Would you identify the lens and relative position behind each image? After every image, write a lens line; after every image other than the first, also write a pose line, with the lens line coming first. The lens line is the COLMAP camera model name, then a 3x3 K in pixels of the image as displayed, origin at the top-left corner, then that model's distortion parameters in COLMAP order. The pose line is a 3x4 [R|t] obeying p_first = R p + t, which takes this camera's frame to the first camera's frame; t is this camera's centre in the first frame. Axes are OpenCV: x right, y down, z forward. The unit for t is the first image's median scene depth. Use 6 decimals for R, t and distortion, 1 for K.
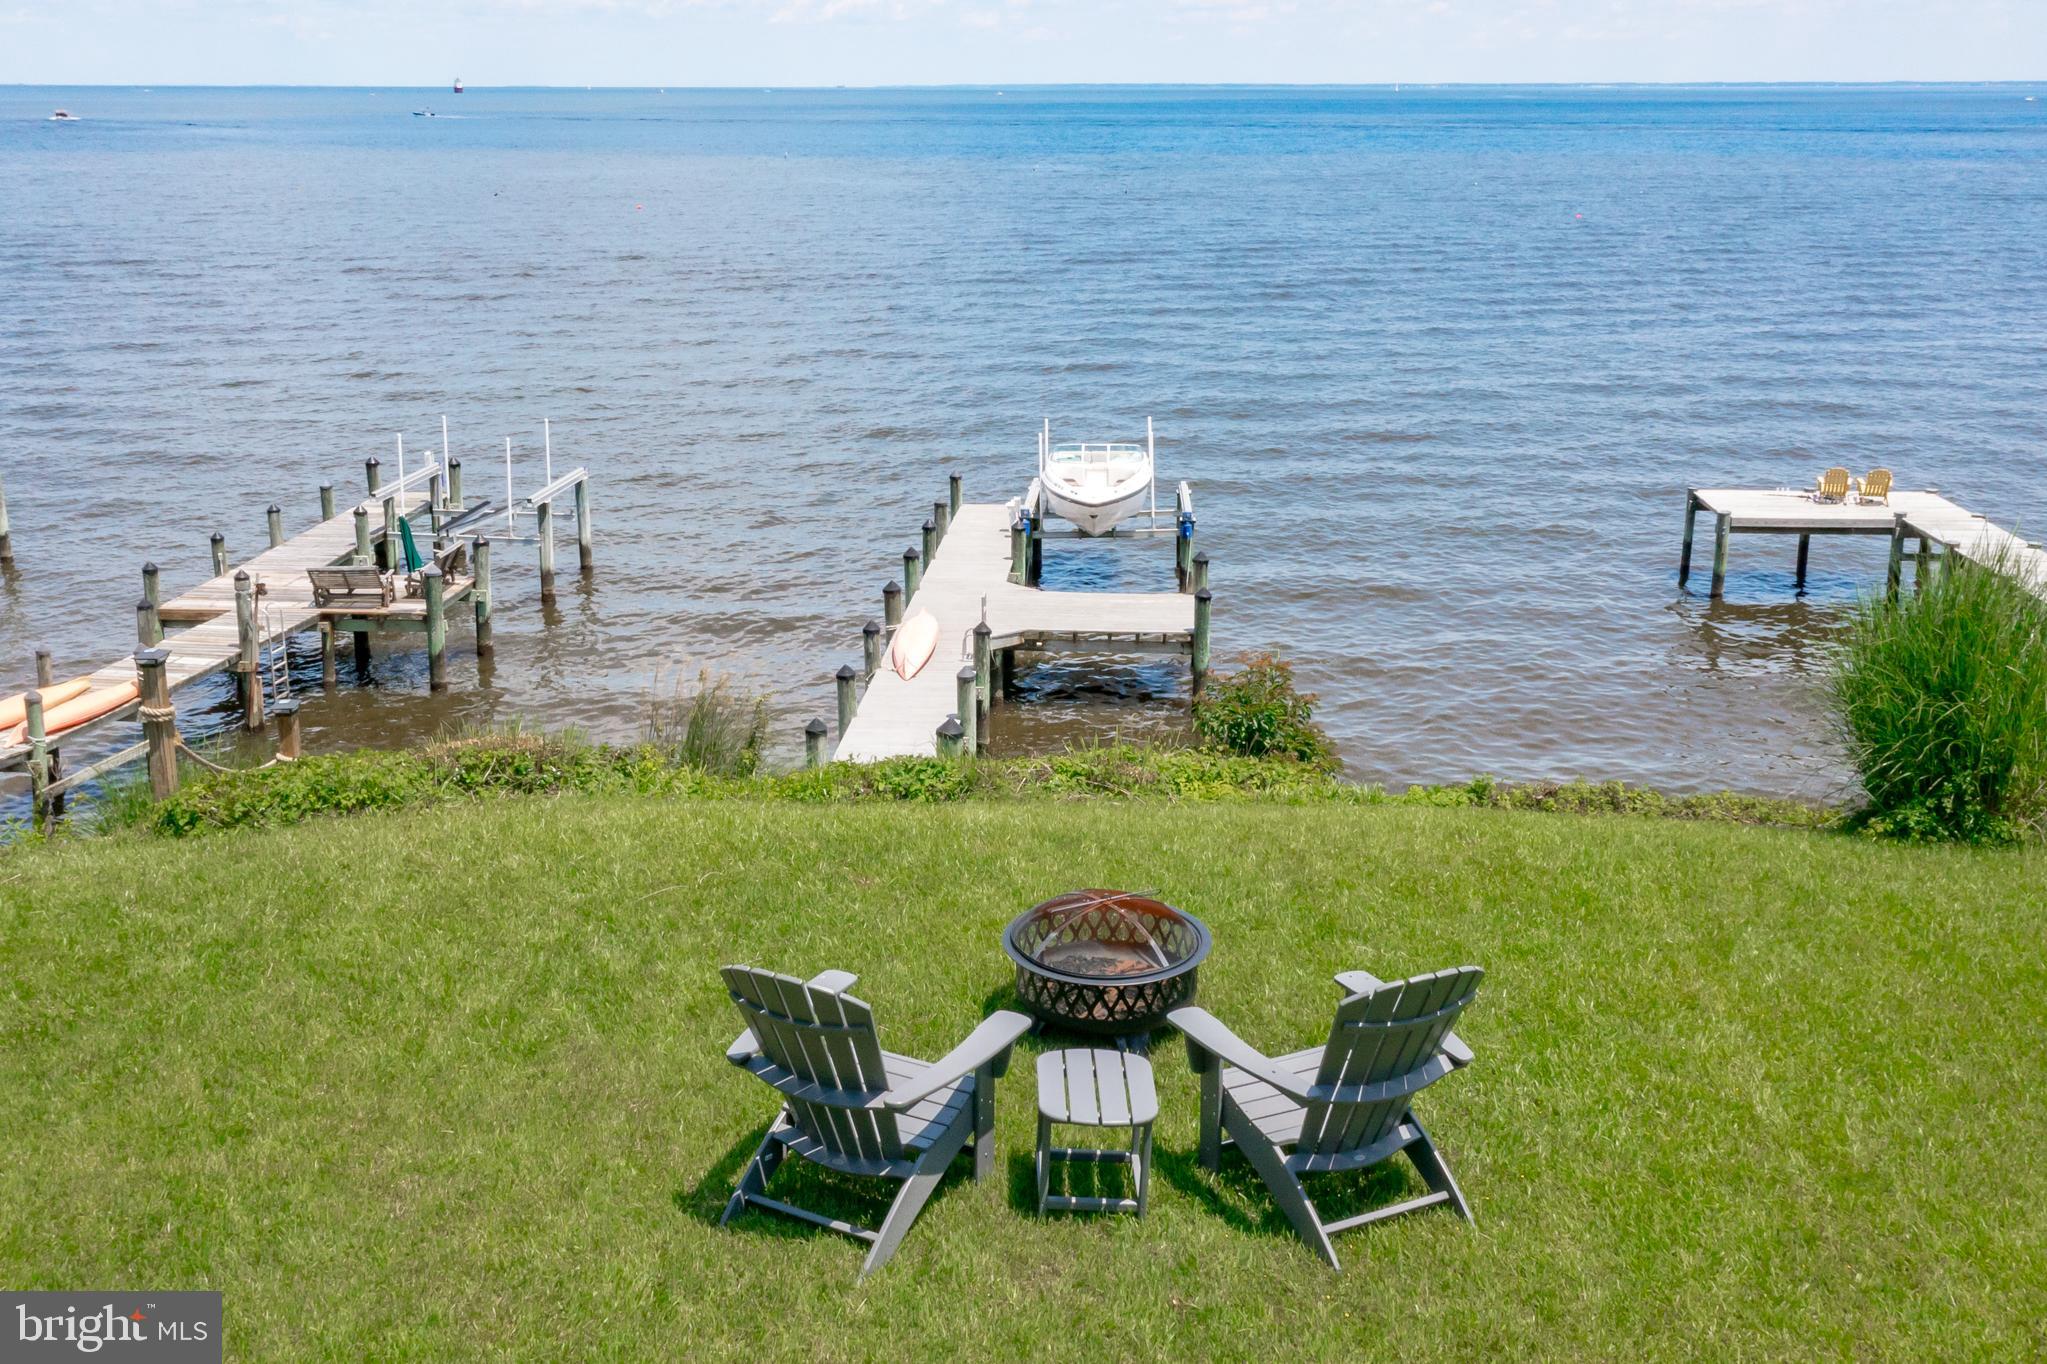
lens RADIAL K [[1892.3, 0, 1079.2], [0, 1892.3, 681.6], [0, 0, 1]] dist [0.004362, 0.009649]
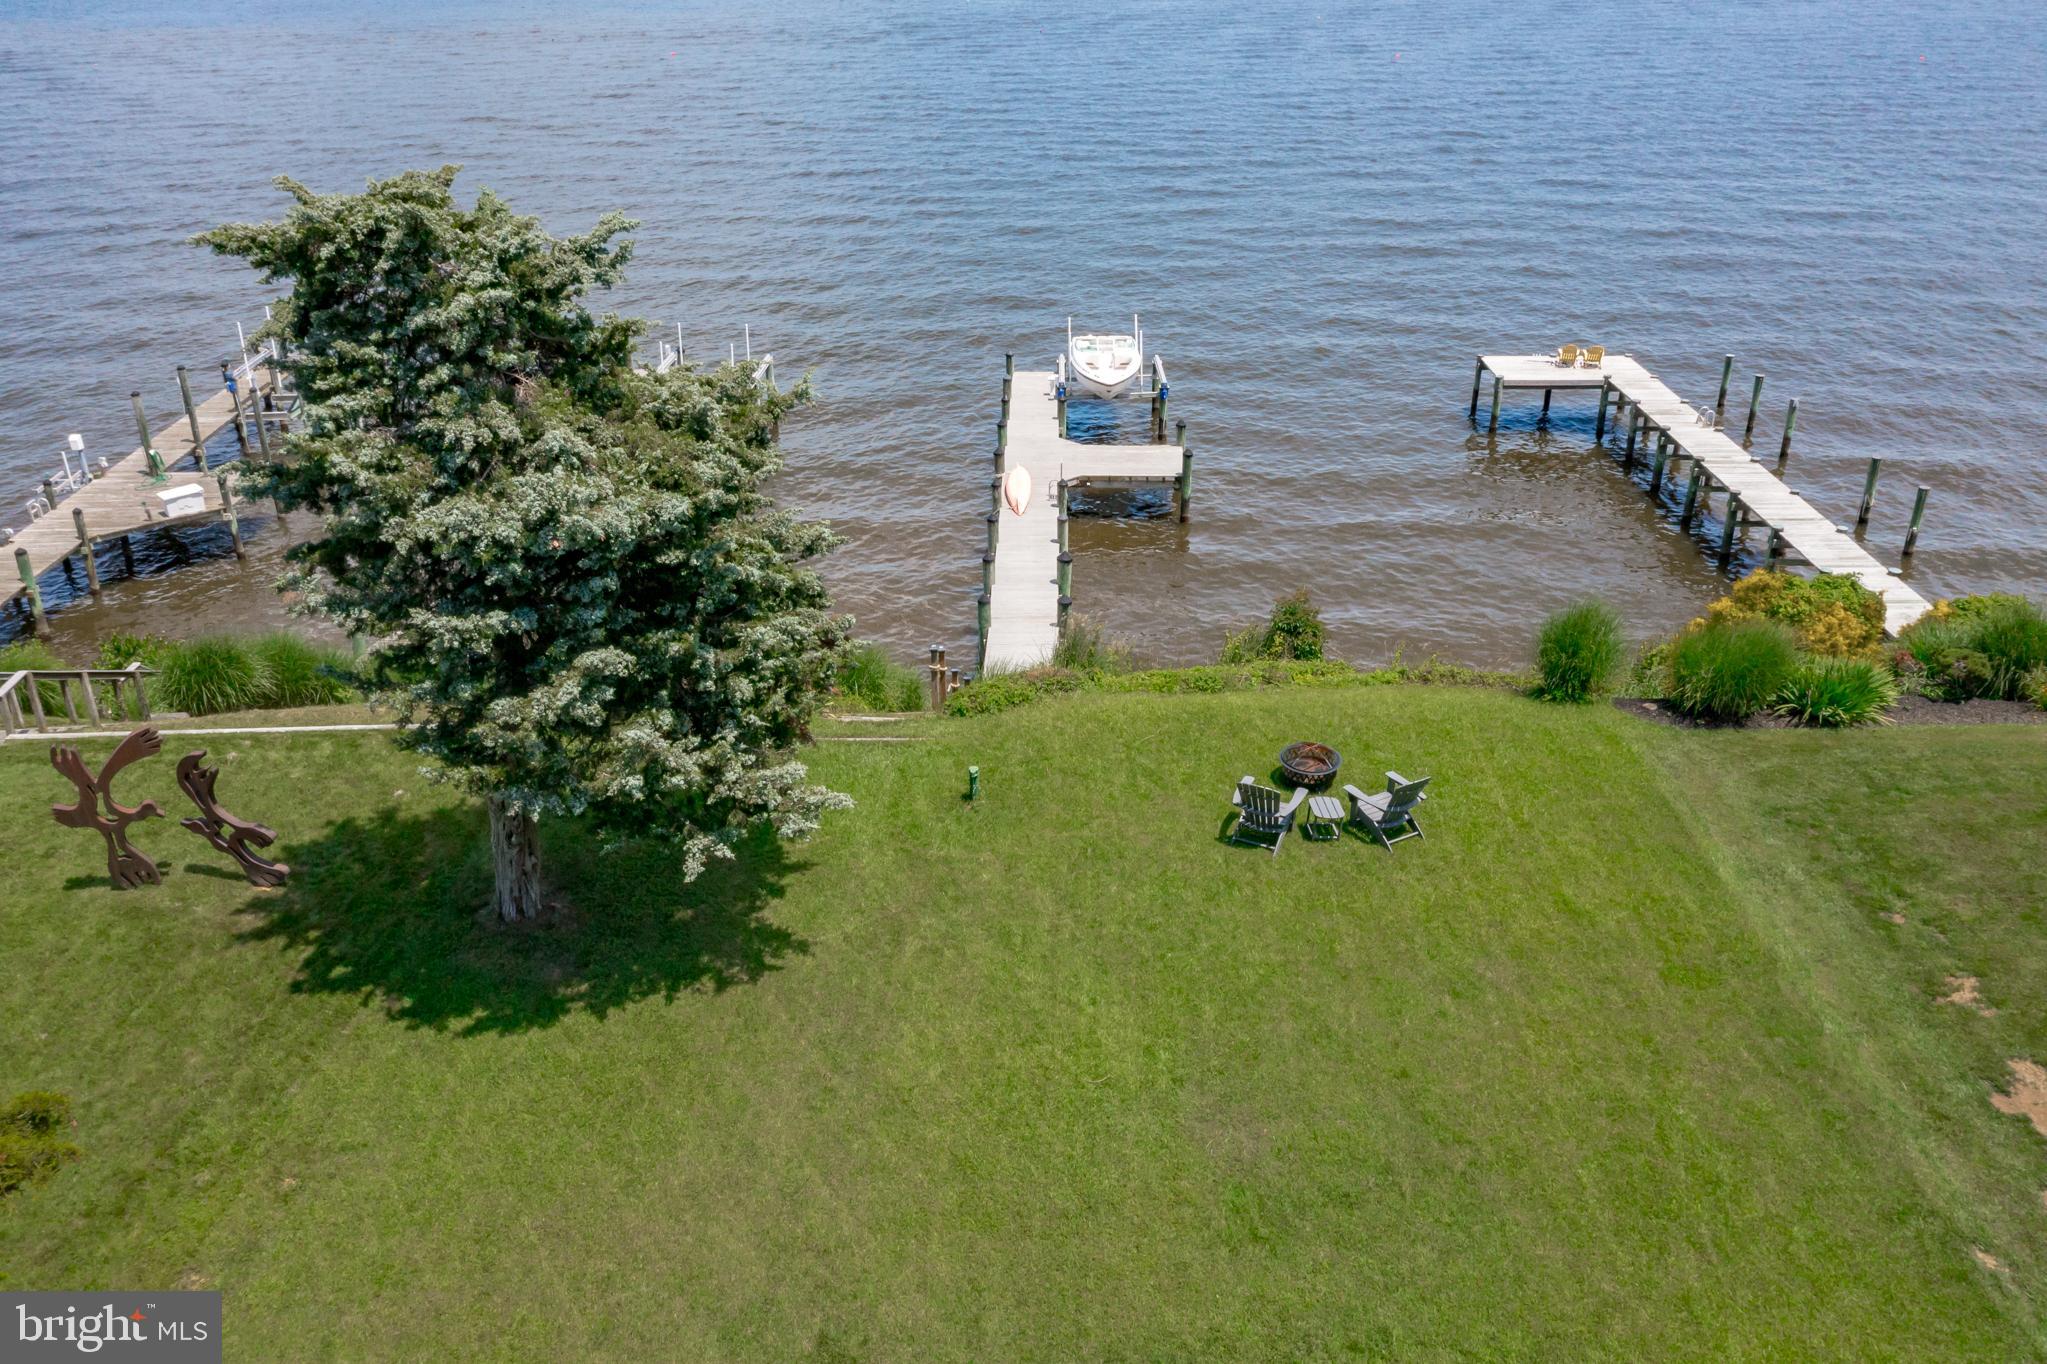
lens RADIAL K [[1614.7, 0, 1024.1], [0, 1614.7, 678.6], [0, 0, 1]] dist [-0.014481, -0.003888]
pose [[0.998627, -0.024291, 0.046411, -0.491475], [0.014486, 0.979489, 0.200975, -0.461582], [-0.050341, -0.200027, 0.978496, -1.373936]]
